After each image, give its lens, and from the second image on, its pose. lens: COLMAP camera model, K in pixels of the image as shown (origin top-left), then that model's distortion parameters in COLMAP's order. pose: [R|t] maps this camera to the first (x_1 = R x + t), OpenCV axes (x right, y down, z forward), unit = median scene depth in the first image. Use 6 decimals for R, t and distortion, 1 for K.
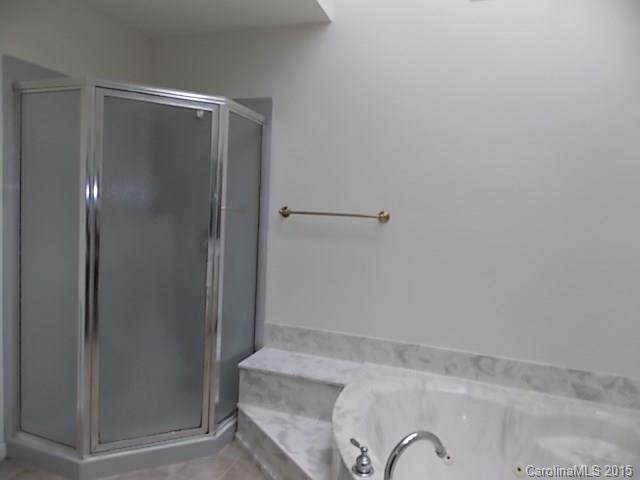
lens RADIAL K [[428.4, 0, 318.7], [0, 428.4, 234.4], [0, 0, 1]] dist [-0.004256, -0.004042]
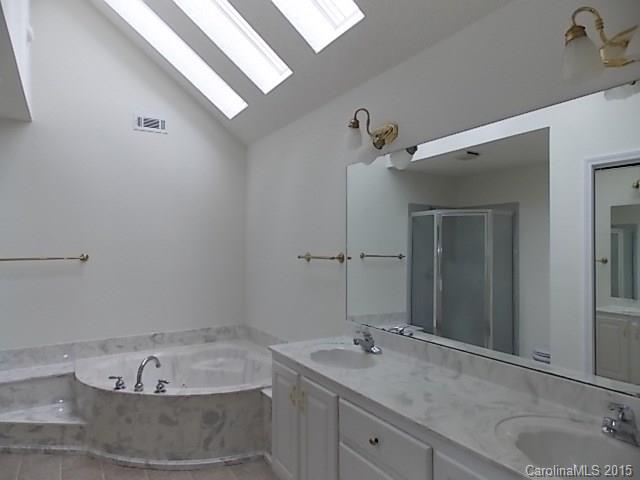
lens RADIAL K [[428.4, 0, 321.4], [0, 428.4, 239.7], [0, 0, 1]] dist [-0.004256, -0.004042]
pose [[0.637593, -0.040006, 0.769334, -0.506790], [0.092508, 0.995400, -0.024905, 0.010917], [-0.764799, 0.087048, 0.638361, -0.646089]]
